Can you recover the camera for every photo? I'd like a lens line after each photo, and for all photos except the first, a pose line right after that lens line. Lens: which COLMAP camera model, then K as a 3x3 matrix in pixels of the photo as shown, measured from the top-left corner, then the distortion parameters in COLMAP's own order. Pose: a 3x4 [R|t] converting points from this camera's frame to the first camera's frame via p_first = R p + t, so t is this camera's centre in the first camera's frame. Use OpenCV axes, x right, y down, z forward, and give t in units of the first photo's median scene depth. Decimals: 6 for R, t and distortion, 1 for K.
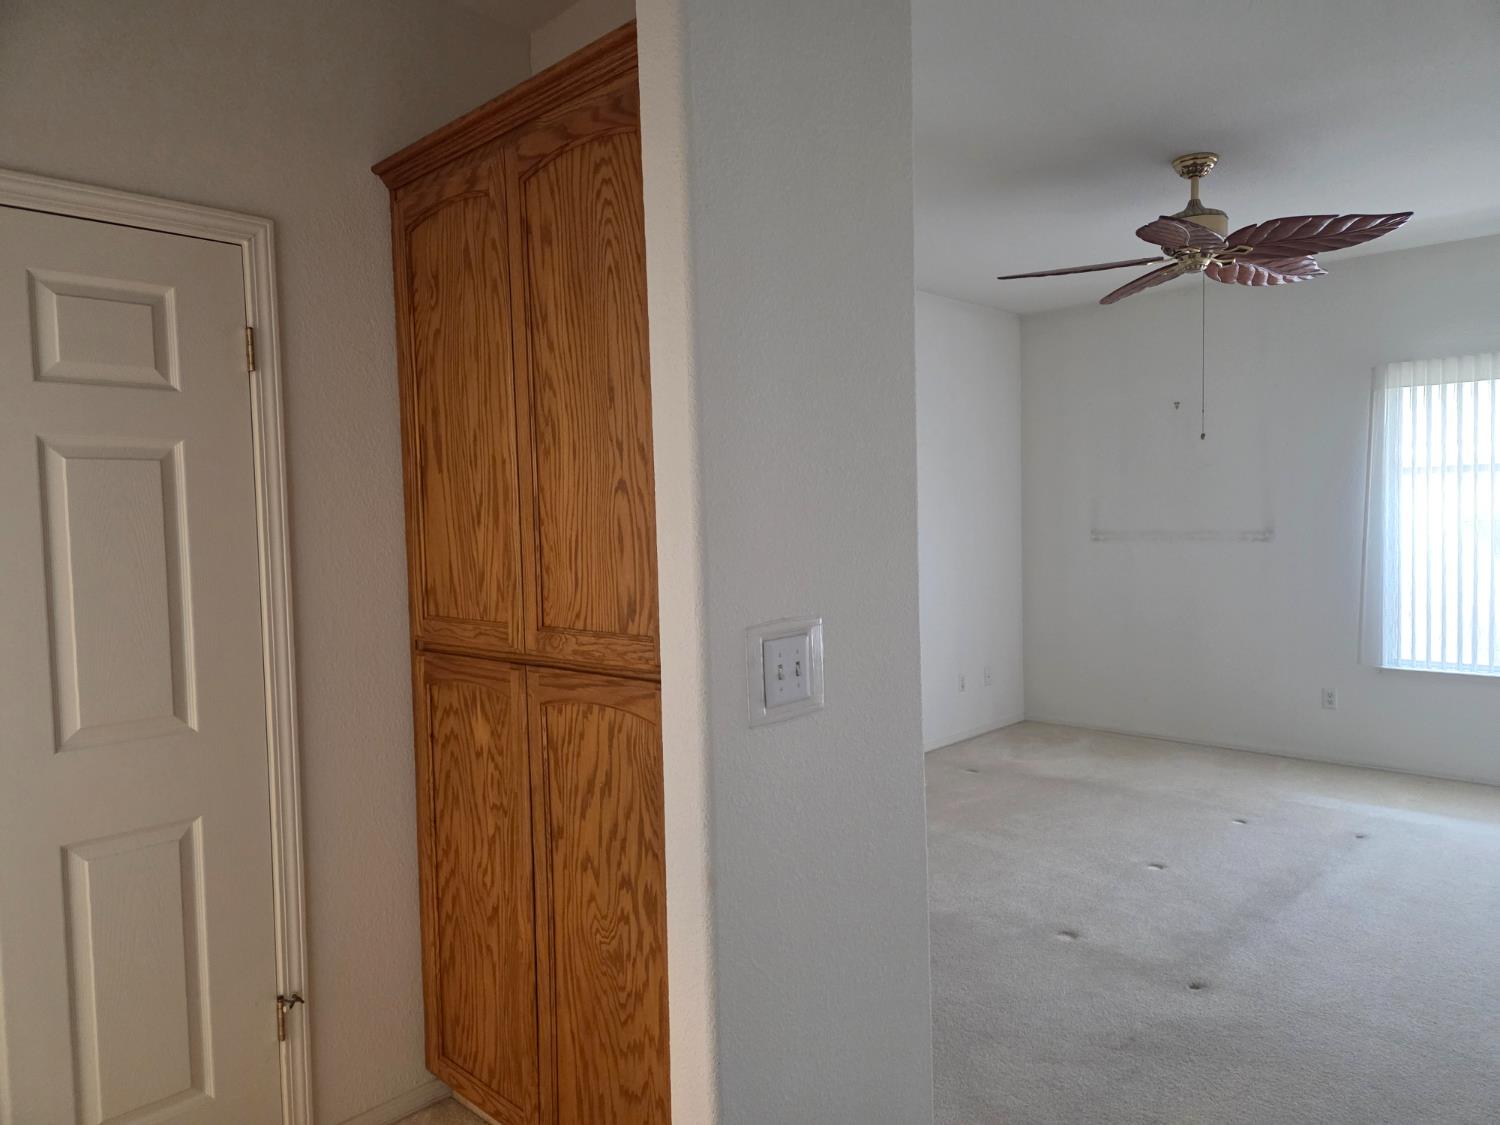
lens RADIAL K [[987.1, 0, 746.0], [0, 987.1, 566.4], [0, 0, 1]] dist [0.059917, -0.073314]
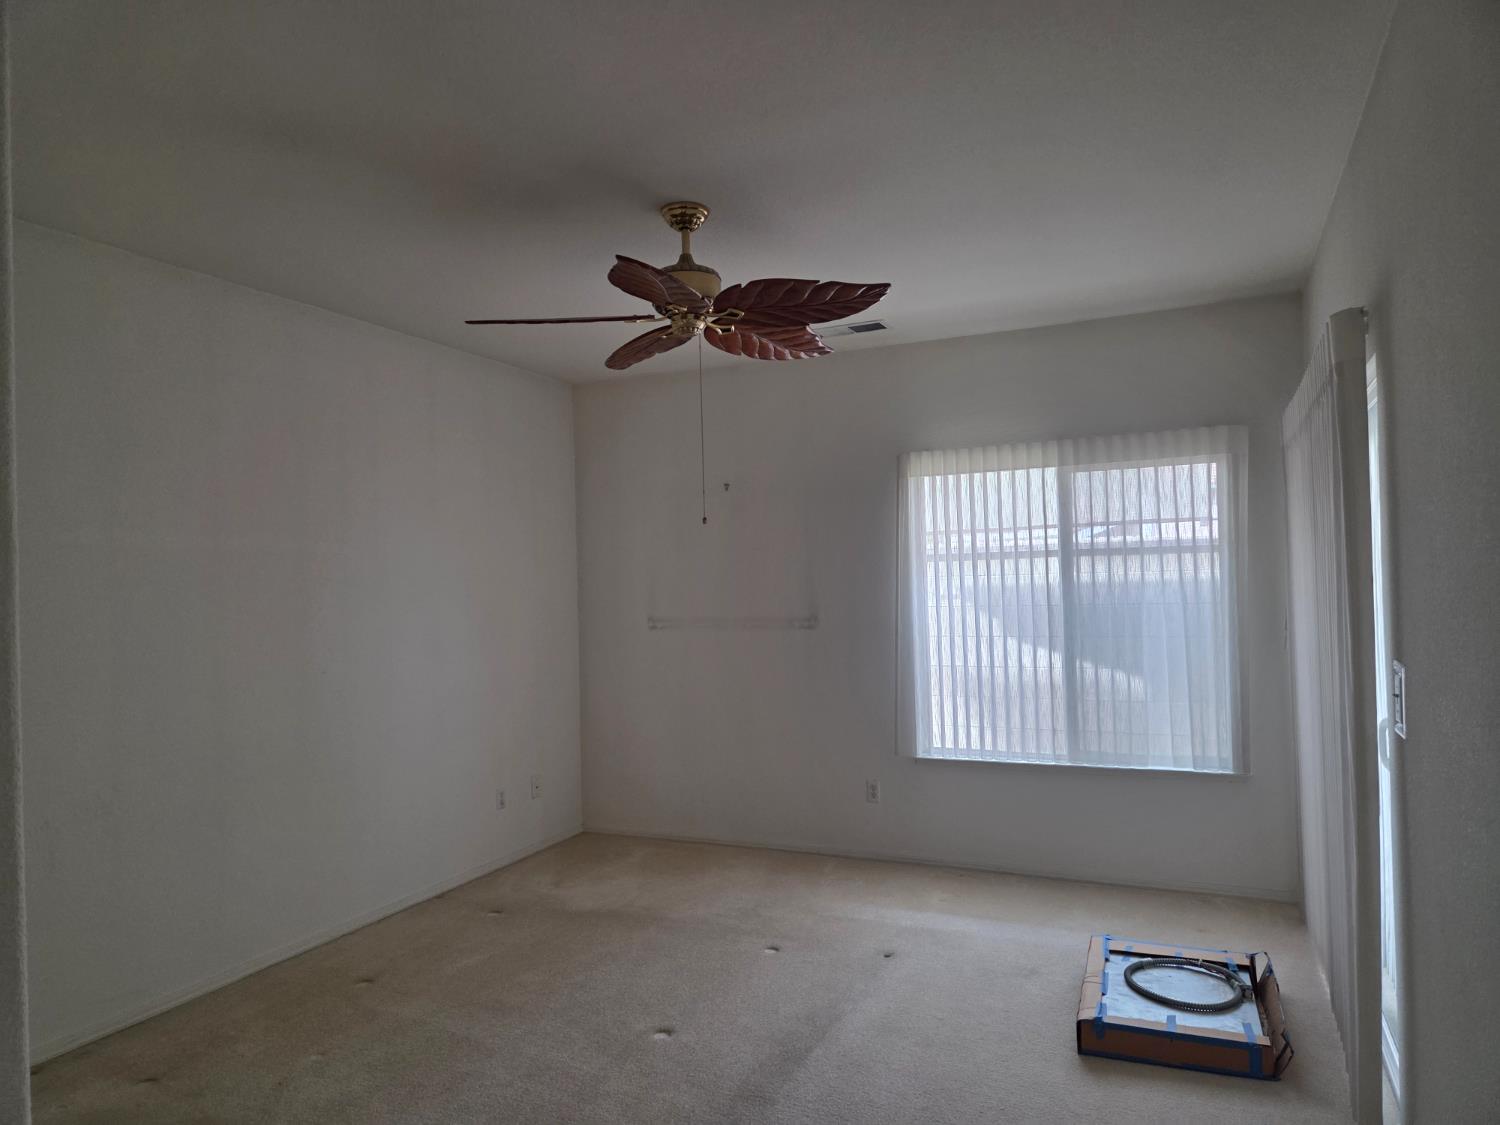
lens RADIAL K [[987.1, 0, 746.0], [0, 987.1, 566.4], [0, 0, 1]] dist [0.059917, -0.073314]
pose [[0.939854, 0.005654, 0.341529, 0.186231], [0.019765, 0.997287, -0.070902, -0.026575], [-0.341004, 0.073388, 0.937193, 0.166308]]
